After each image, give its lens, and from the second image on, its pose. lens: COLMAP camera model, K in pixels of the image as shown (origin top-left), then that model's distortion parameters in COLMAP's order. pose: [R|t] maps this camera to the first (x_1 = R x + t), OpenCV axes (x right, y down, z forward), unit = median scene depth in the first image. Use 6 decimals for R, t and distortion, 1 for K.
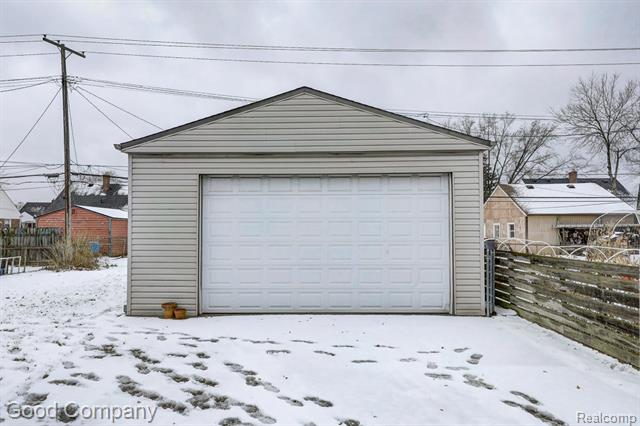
lens RADIAL K [[443.2, 0, 319.9], [0, 443.2, 211.4], [0, 0, 1]] dist [0.020166, 0.002055]
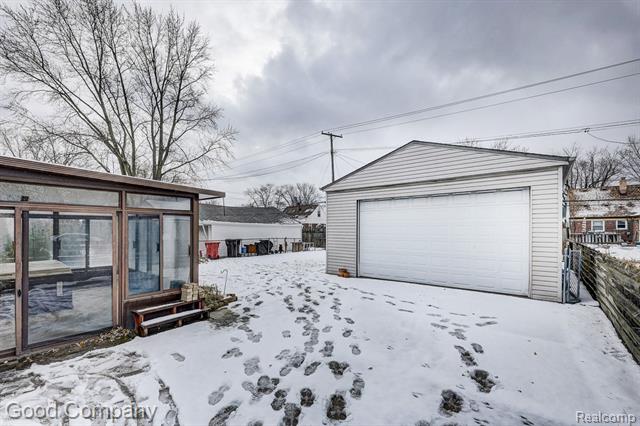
lens RADIAL K [[280.4, 0, 313.2], [0, 280.4, 231.9], [0, 0, 1]] dist [0.000298, 0.000852]
pose [[0.778913, 0.008181, -0.627079, 0.315509], [0.021951, 0.998947, 0.040299, -0.003915], [0.626748, -0.045155, 0.777912, -0.010602]]
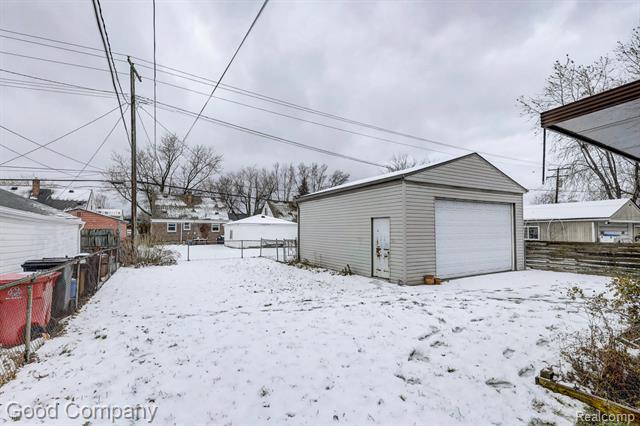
lens RADIAL K [[289.7, 0, 316.3], [0, 289.7, 215.4], [0, 0, 1]] dist [0.005081, 0.000506]
pose [[0.861314, 0.026708, 0.507370, -1.207988], [-0.019110, 0.999614, -0.020178, 0.017201], [-0.507713, 0.007684, 0.861492, 0.291542]]
